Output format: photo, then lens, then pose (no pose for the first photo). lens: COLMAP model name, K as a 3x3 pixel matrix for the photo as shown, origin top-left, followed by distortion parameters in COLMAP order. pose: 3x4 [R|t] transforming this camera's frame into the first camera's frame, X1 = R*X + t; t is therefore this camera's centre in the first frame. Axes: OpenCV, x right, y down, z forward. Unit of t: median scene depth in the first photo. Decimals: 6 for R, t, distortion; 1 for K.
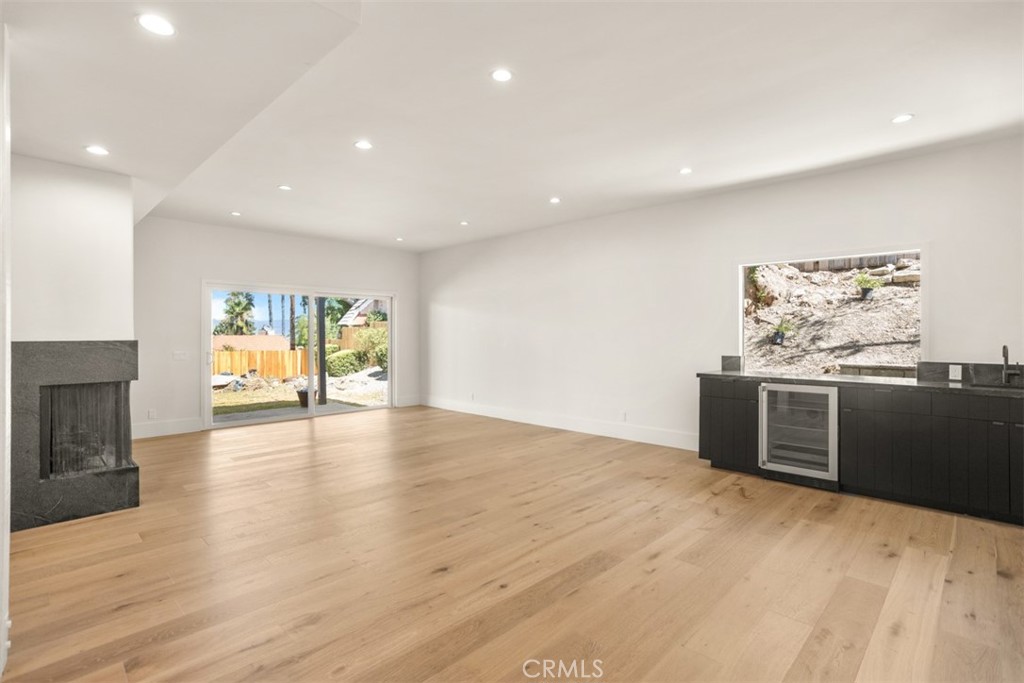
lens RADIAL K [[495.1, 0, 510.9], [0, 495.1, 335.5], [0, 0, 1]] dist [-0.062648, 0.043440]
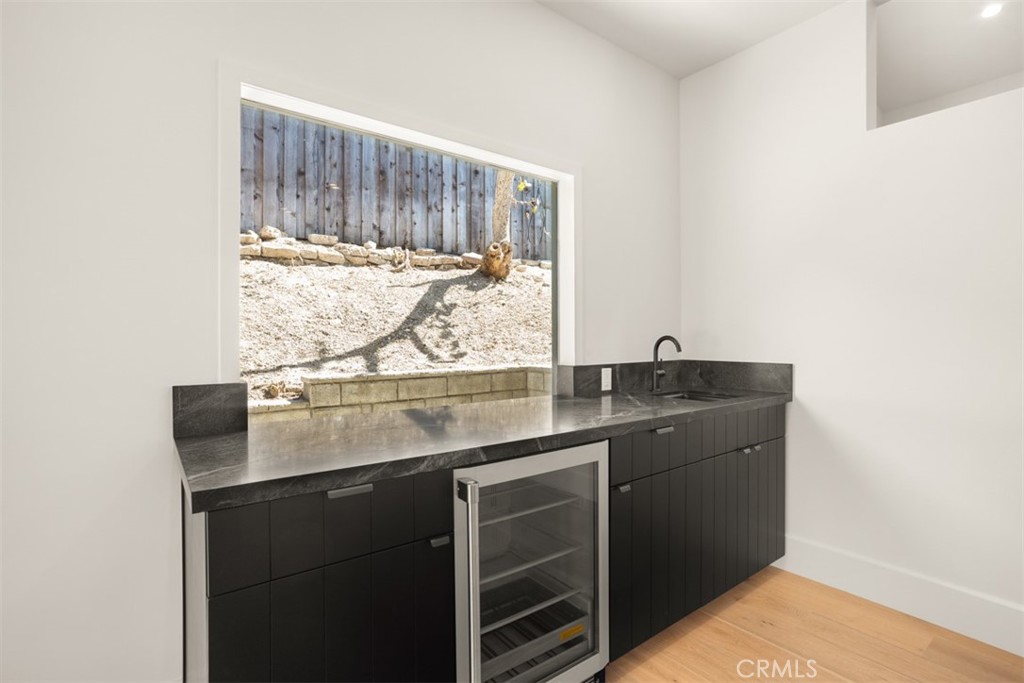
lens RADIAL K [[495.1, 0, 510.9], [0, 495.1, 335.5], [0, 0, 1]] dist [-0.062648, 0.043440]
pose [[0.140453, -0.002656, 0.990084, 0.223684], [0.005856, 0.999981, 0.001852, 0.014471], [-0.990070, 0.005538, 0.140466, 0.935096]]
